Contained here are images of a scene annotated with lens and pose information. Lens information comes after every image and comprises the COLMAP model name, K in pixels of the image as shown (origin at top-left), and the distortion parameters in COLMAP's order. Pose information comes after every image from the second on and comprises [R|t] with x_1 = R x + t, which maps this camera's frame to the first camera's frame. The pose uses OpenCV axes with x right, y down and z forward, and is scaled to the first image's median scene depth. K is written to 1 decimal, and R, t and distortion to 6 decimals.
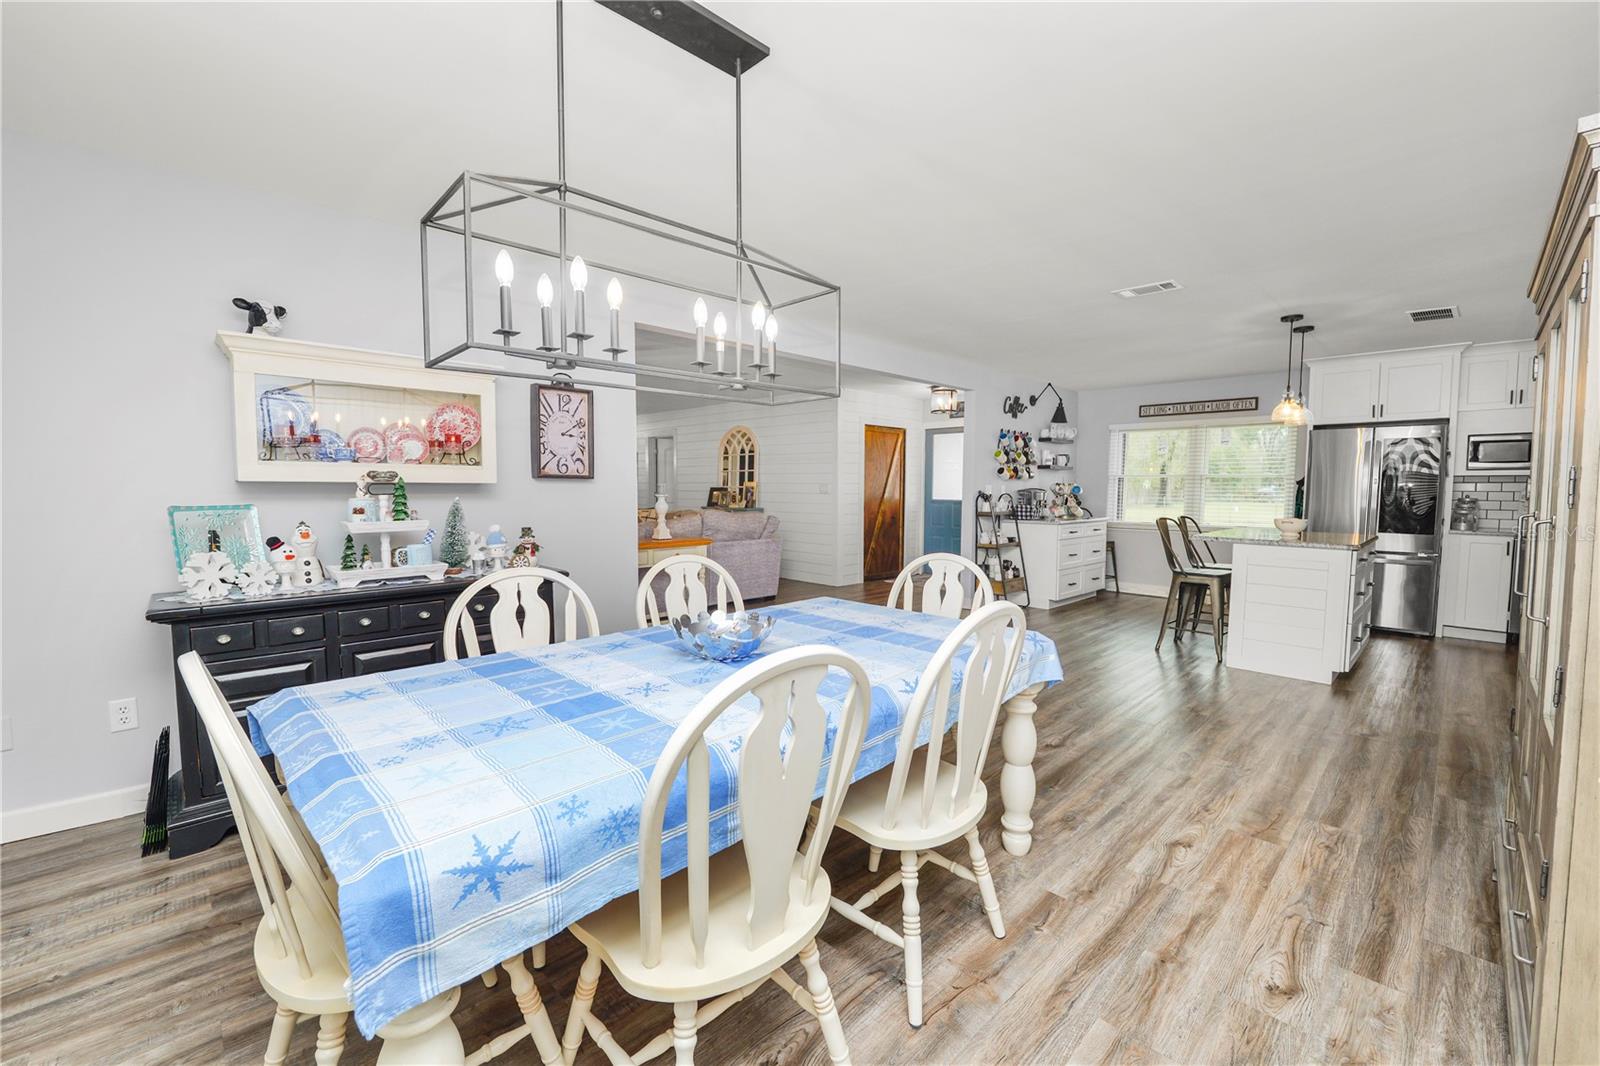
lens RADIAL K [[651.6, 0, 803.7], [0, 651.6, 531.9], [0, 0, 1]] dist [-0.014103, 0.001112]
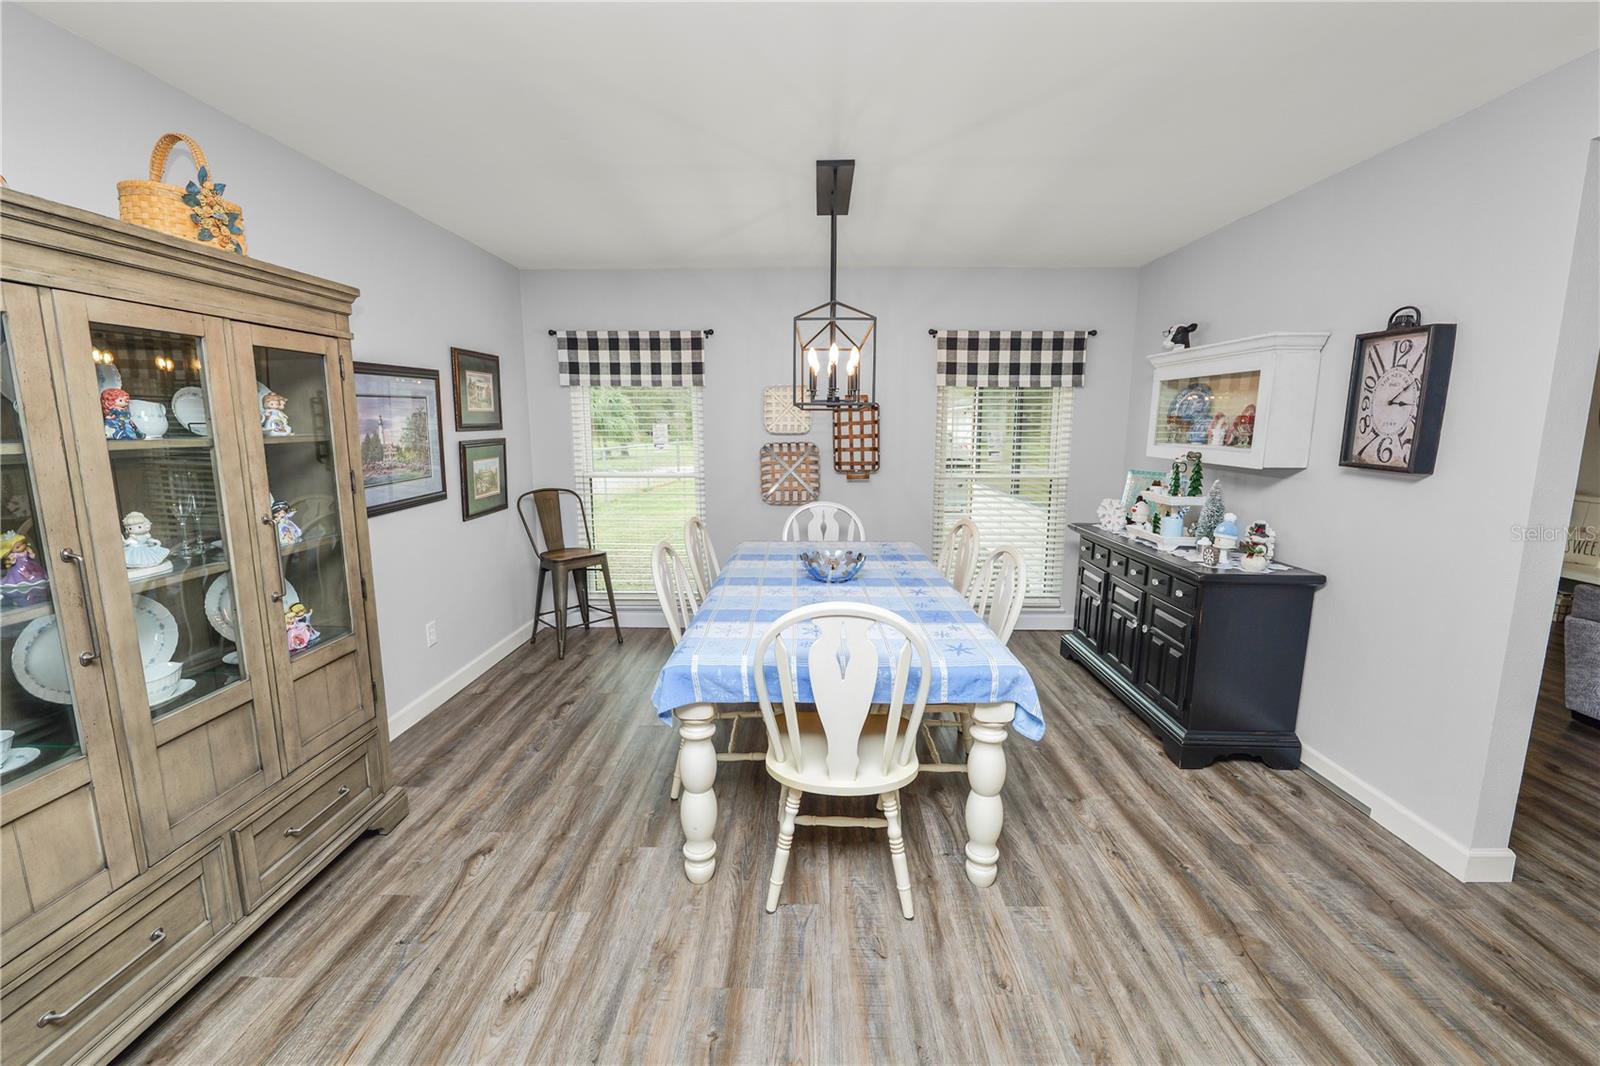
lens RADIAL K [[651.6, 0, 801.7], [0, 651.6, 528.4], [0, 0, 1]] dist [-0.014103, 0.001112]
pose [[-0.716235, 0.108081, -0.689439, 0.763963], [-0.050766, 0.977247, 0.205939, -0.190551], [0.696010, 0.182500, -0.694452, 1.556229]]
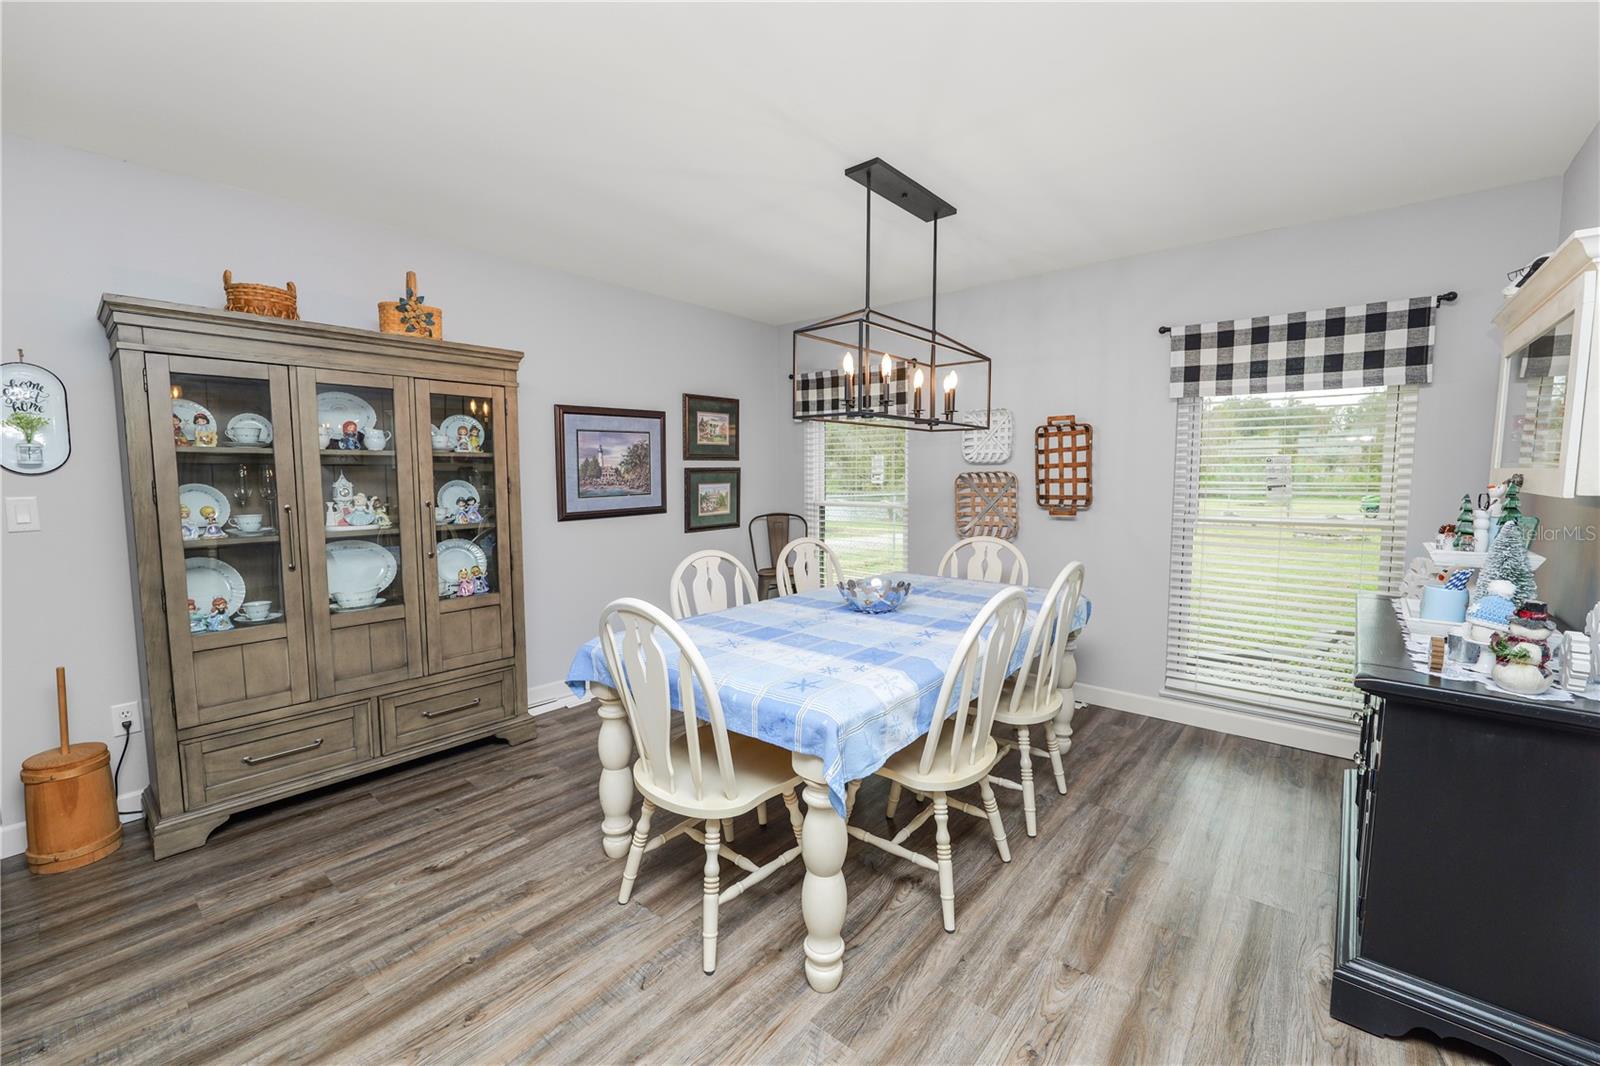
lens RADIAL K [[651.6, 0, 800.7], [0, 651.6, 527.8], [0, 0, 1]] dist [-0.014103, 0.001112]
pose [[-0.995808, 0.005520, -0.091301, 0.124346], [-0.008363, 0.988503, 0.150969, -0.153725], [0.091085, 0.151099, -0.984313, 1.819635]]
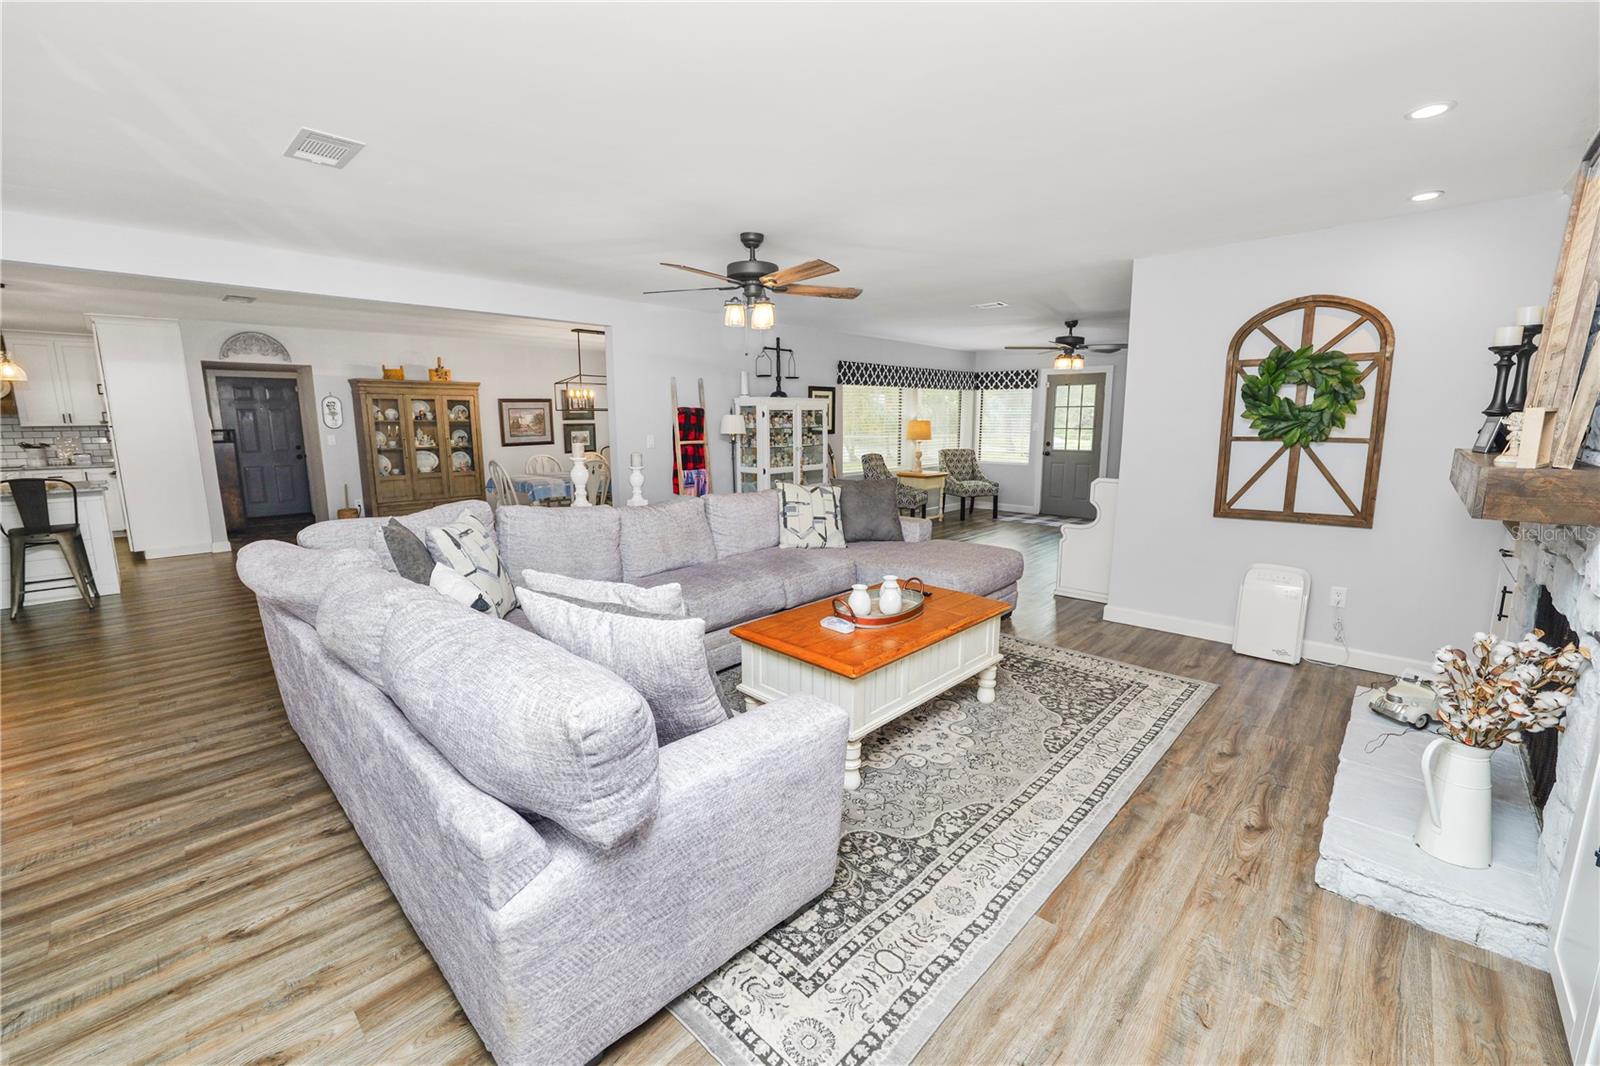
lens RADIAL K [[651.6, 0, 796.3], [0, 651.6, 526.3], [0, 0, 1]] dist [-0.014103, 0.001112]
pose [[-0.999516, 0.003048, -0.030967, -1.049486], [-0.004060, 0.973908, 0.226906, -0.345306], [0.030851, 0.226922, -0.973424, 4.106842]]
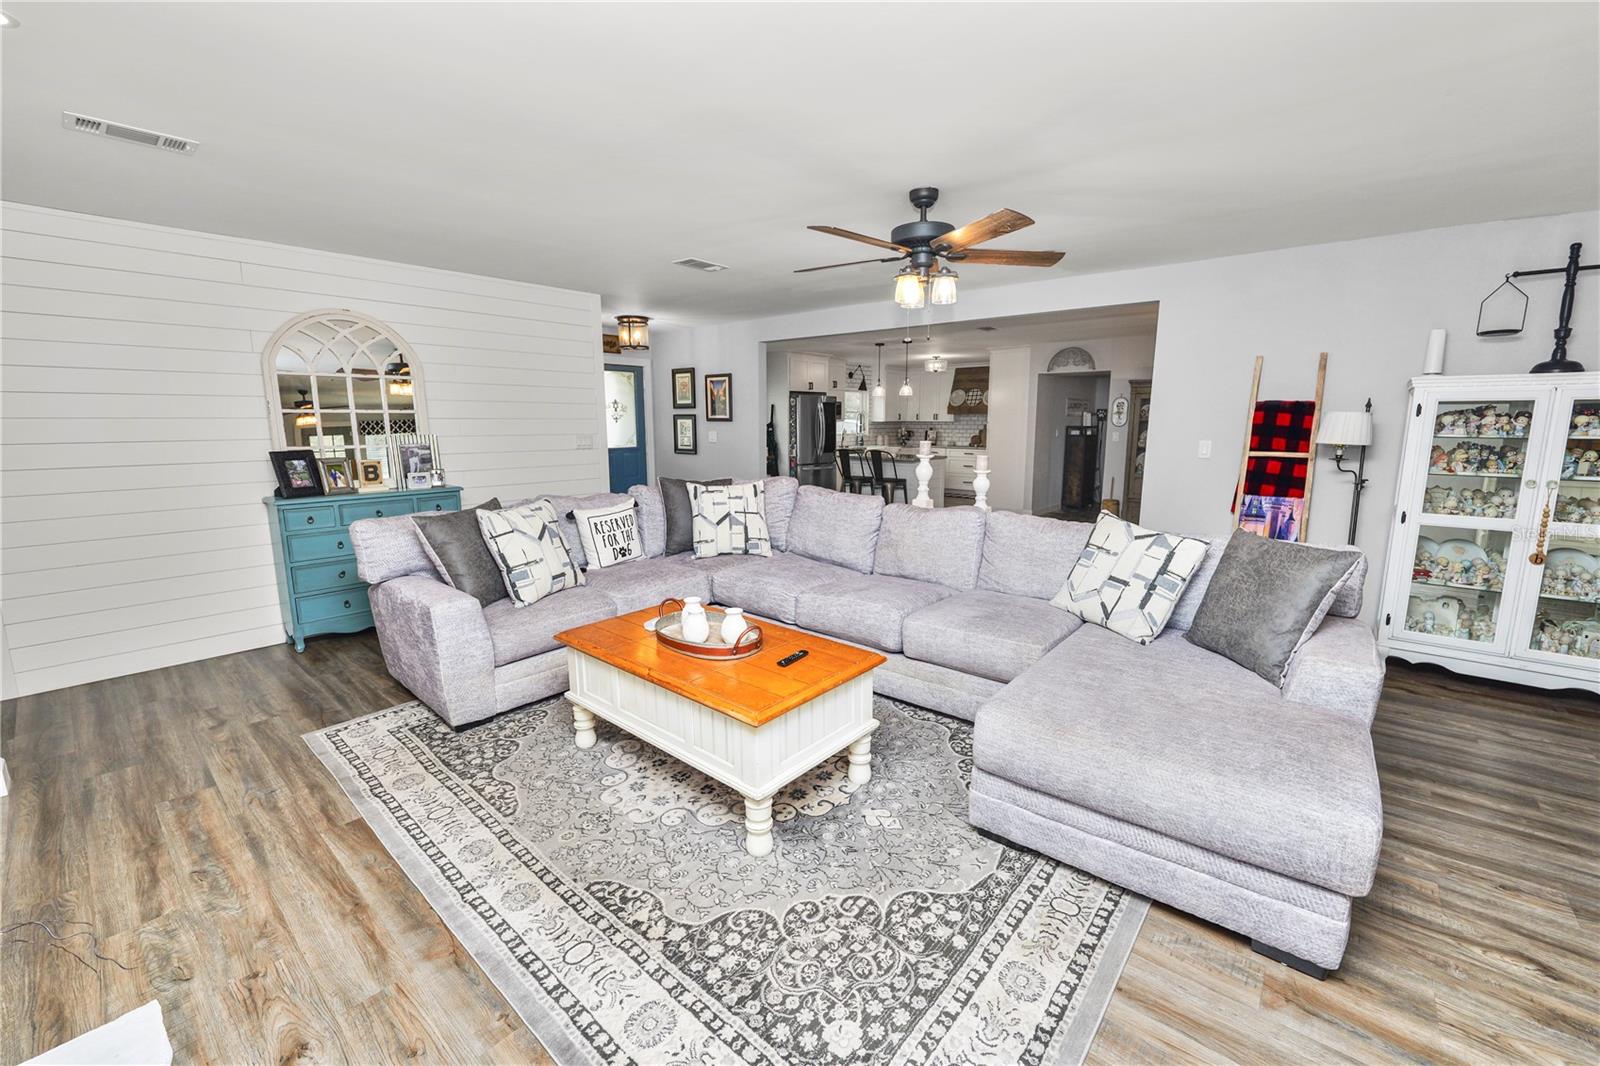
lens RADIAL K [[651.6, 0, 796.1], [0, 651.6, 525.0], [0, 0, 1]] dist [-0.014103, 0.001112]
pose [[-0.080914, -0.162258, 0.983425, -2.292453], [0.064412, 0.983747, 0.167611, -0.261034], [-0.994638, 0.076907, -0.069147, 2.848094]]
